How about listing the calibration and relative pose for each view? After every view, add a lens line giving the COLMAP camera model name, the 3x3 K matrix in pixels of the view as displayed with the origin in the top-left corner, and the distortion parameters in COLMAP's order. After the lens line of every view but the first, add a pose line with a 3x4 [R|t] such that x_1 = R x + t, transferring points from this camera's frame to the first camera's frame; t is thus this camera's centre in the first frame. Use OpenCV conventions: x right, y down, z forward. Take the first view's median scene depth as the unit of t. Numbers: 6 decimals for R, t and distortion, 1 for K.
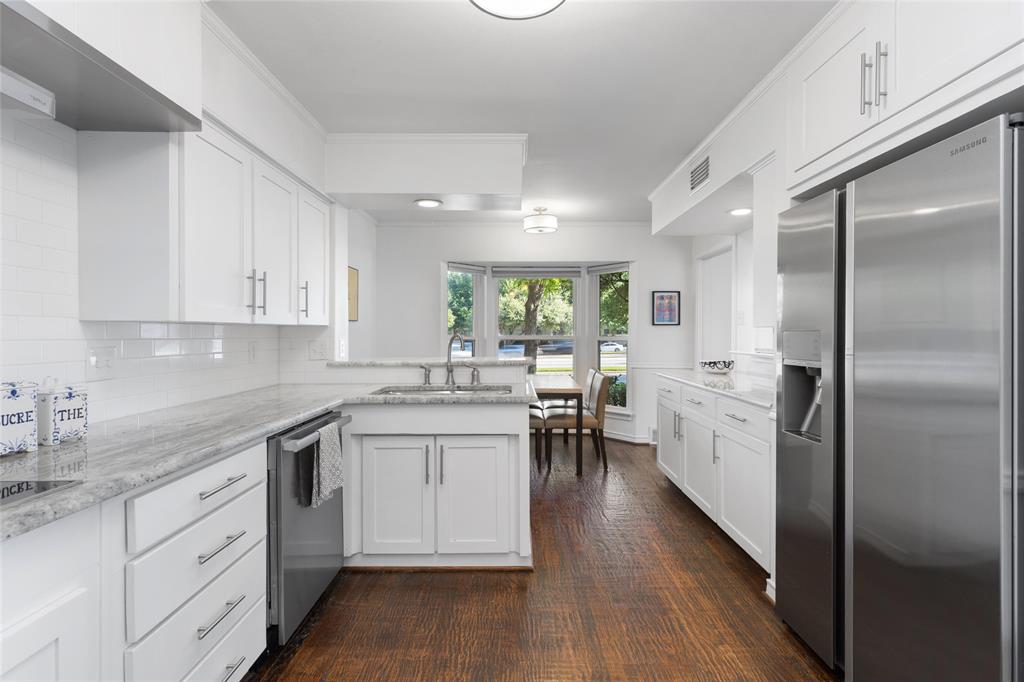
lens RADIAL K [[463.0, 0, 514.7], [0, 463.0, 337.9], [0, 0, 1]] dist [0.001629, 0.000020]
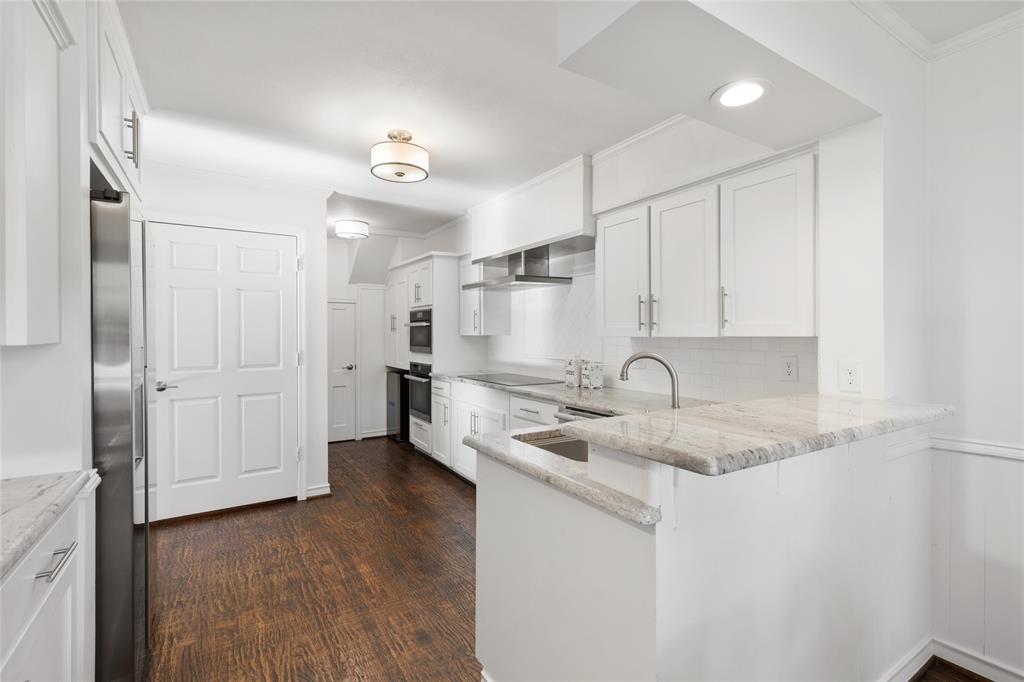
lens RADIAL K [[471.1, 0, 514.2], [0, 471.1, 334.2], [0, 0, 1]] dist [0.001637, 0.000106]
pose [[-0.851454, 0.002421, -0.524424, 0.368078], [-0.001304, 0.999976, 0.006733, -0.041271], [0.524428, 0.006416, -0.851431, 1.673678]]
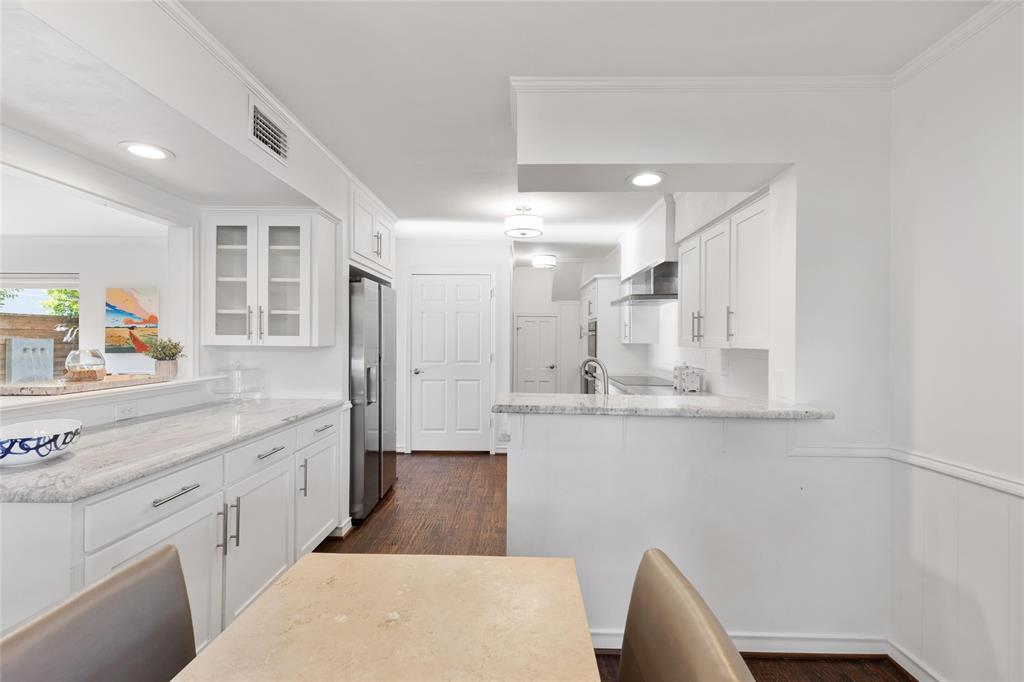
lens RADIAL K [[469.7, 0, 512.0], [0, 469.7, 341.0], [0, 0, 1]] dist [0.001093, 0.000053]
pose [[-0.999220, -0.006748, 0.038920, -0.023556], [-0.006277, 0.999906, 0.012214, -0.058436], [-0.038999, 0.011960, -0.999168, 2.238149]]
